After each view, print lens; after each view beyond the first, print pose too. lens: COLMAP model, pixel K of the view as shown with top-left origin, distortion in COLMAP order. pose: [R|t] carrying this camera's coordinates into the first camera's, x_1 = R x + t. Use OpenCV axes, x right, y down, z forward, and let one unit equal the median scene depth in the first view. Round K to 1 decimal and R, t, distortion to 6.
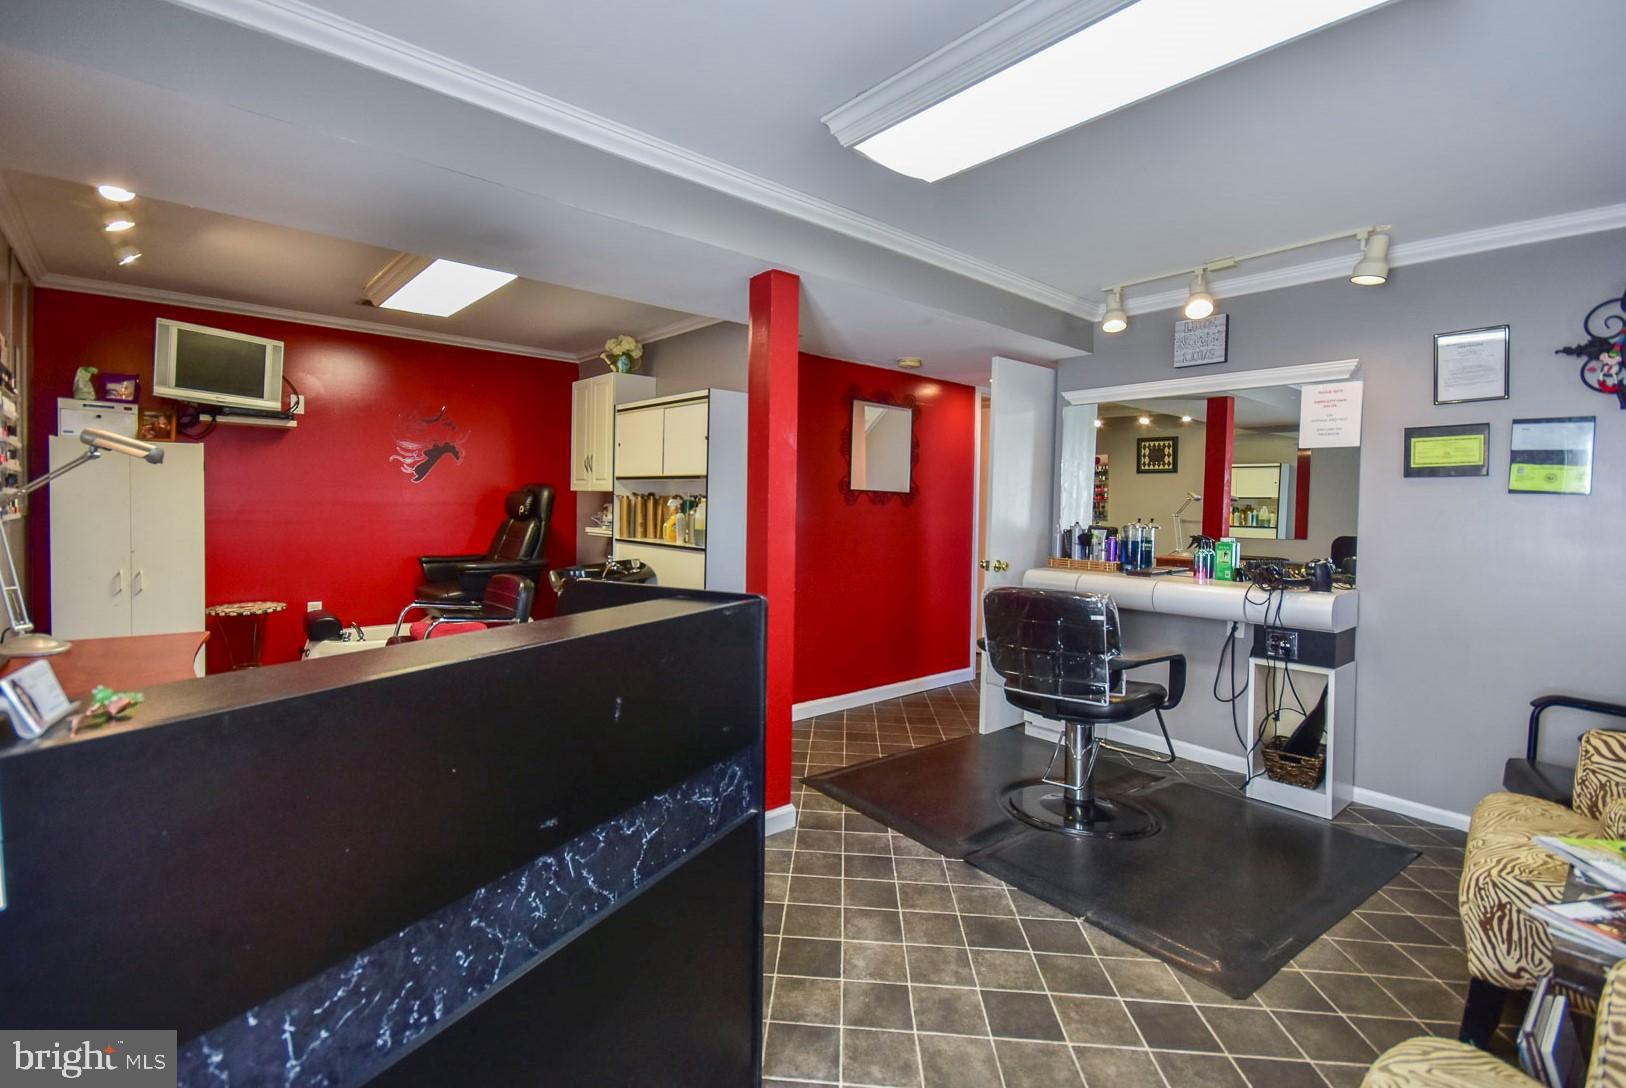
lens RADIAL K [[740.4, 0, 773.1], [0, 740.4, 526.0], [0, 0, 1]] dist [0.020467, -0.000243]
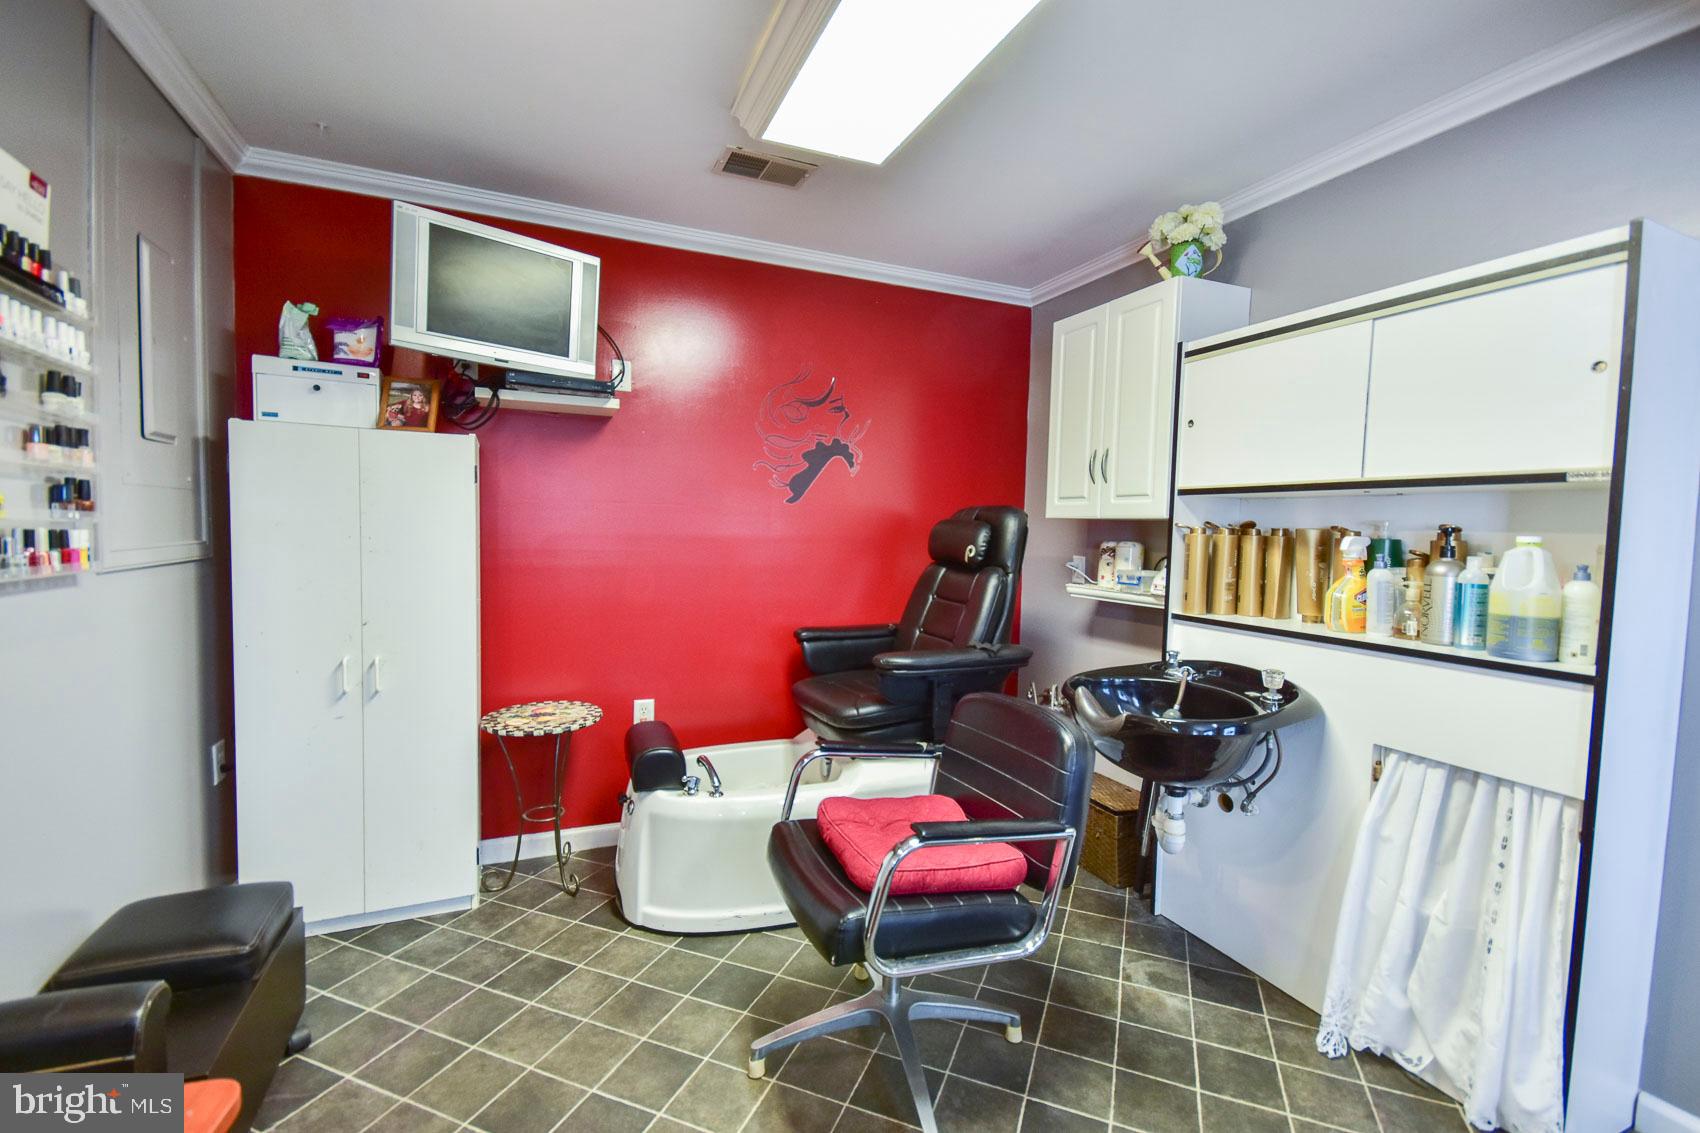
lens RADIAL K [[738.3, 0, 852.4], [0, 738.3, 568.4], [0, 0, 1]] dist [0.017049, -0.008642]
pose [[0.960110, 0.017784, -0.279056, -0.302225], [-0.013280, 0.999749, 0.018024, -0.020964], [0.279307, -0.013599, 0.960106, 0.499110]]
